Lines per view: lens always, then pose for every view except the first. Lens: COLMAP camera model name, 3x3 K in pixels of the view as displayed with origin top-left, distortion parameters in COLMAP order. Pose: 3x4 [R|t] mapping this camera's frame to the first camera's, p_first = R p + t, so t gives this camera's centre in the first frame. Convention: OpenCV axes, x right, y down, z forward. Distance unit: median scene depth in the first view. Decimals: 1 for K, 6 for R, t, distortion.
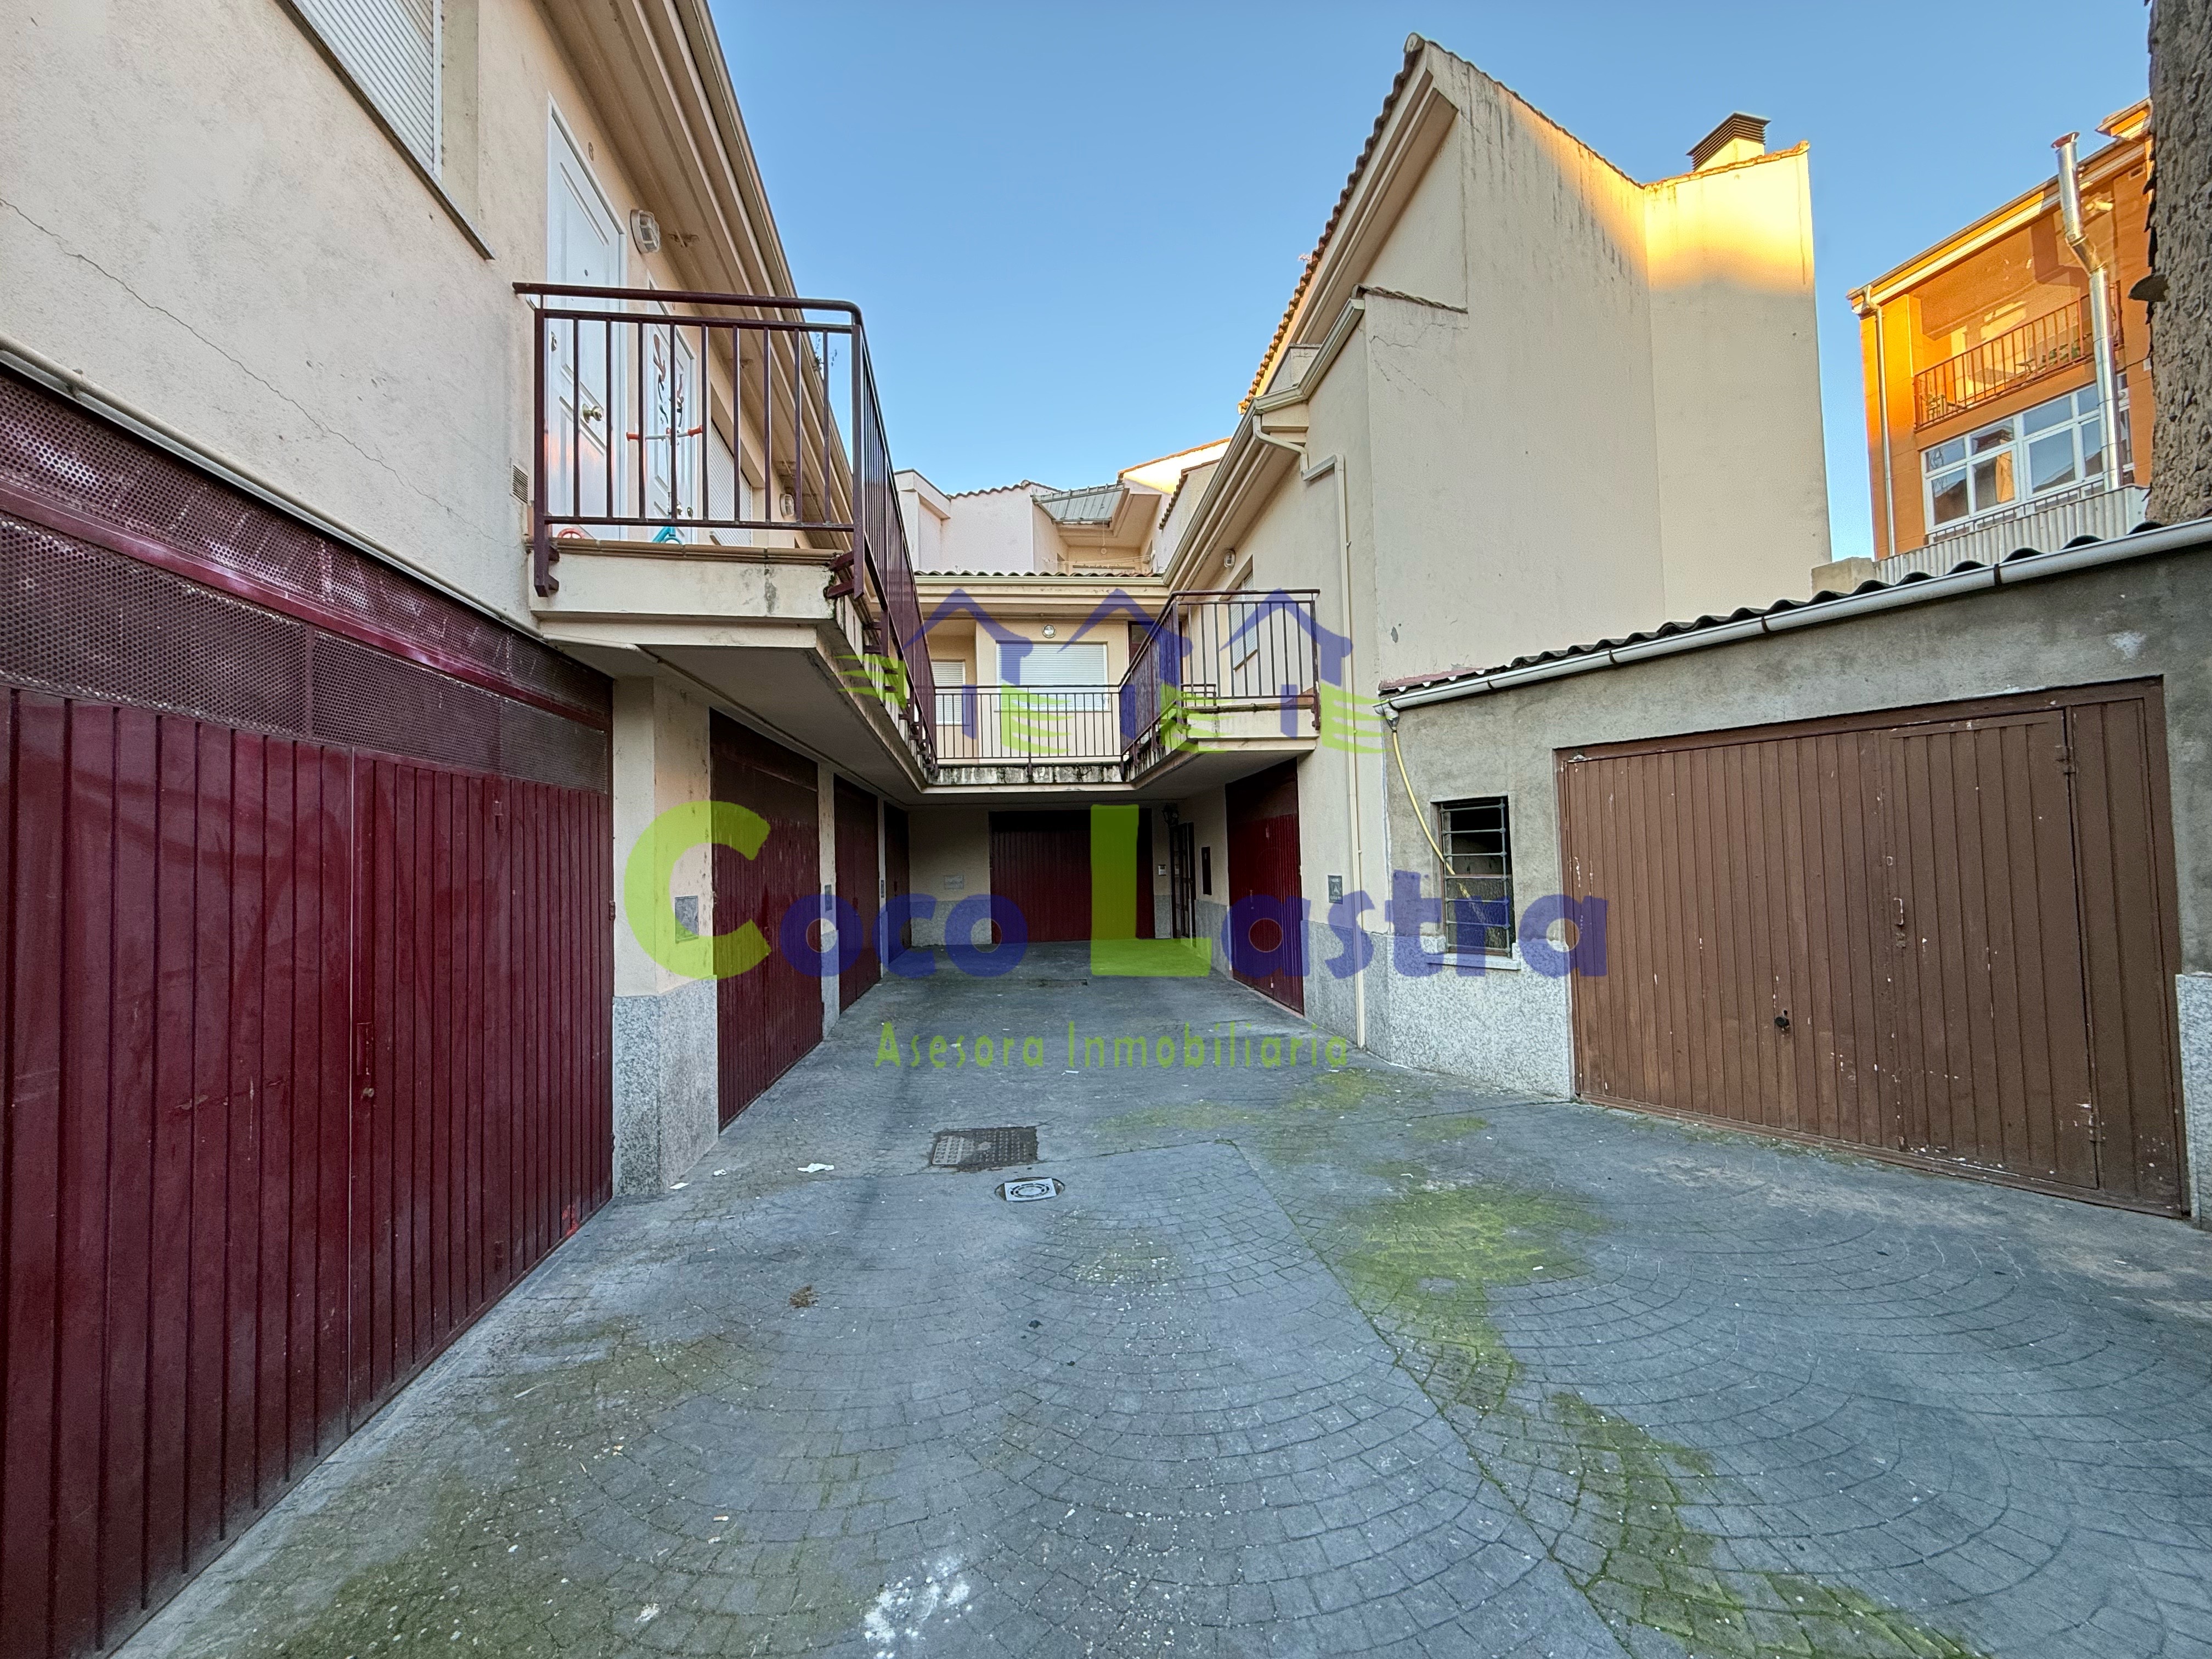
lens RADIAL K [[875.2, 0, 1094.9], [0, 875.2, 832.3], [0, 0, 1]] dist [-0.000064, -0.000672]
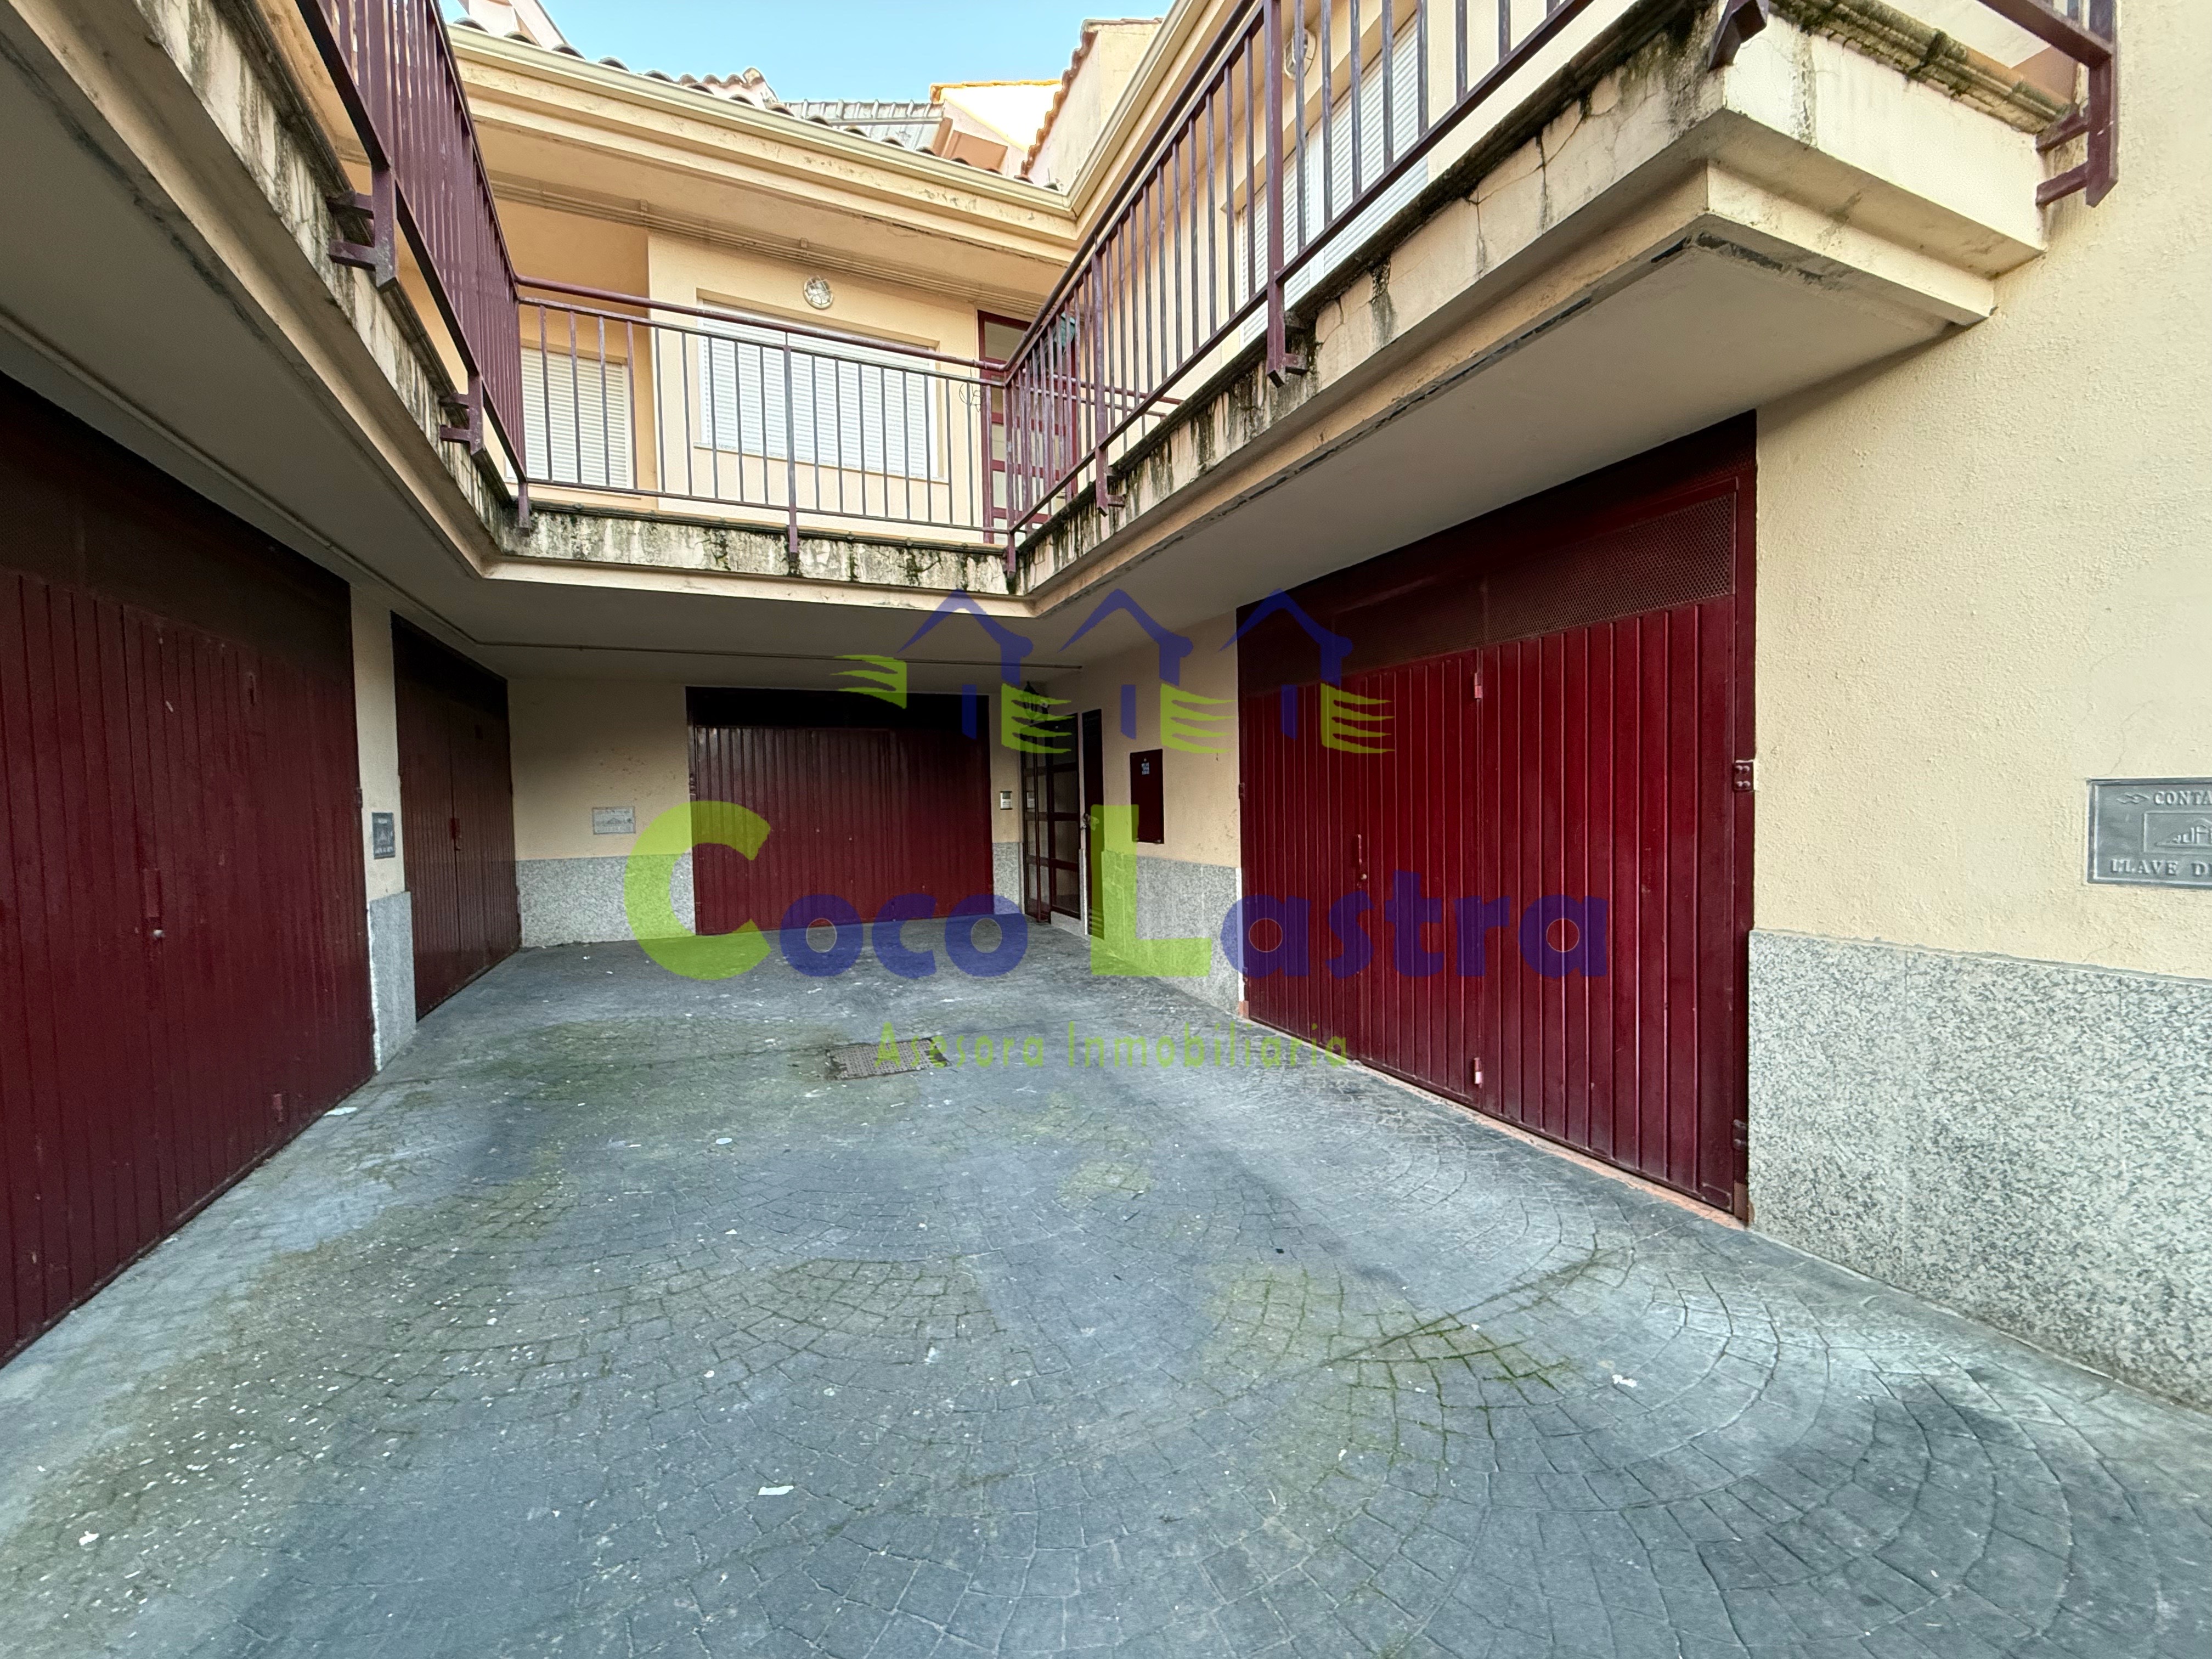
lens RADIAL K [[875.2, 0, 1094.9], [0, 875.2, 832.3], [0, 0, 1]] dist [-0.000064, -0.000672]
pose [[0.952269, -0.004812, 0.305221, -0.064530], [-0.015704, 0.997780, 0.064724, 0.034555], [-0.304855, -0.066428, 0.950079, 0.555716]]
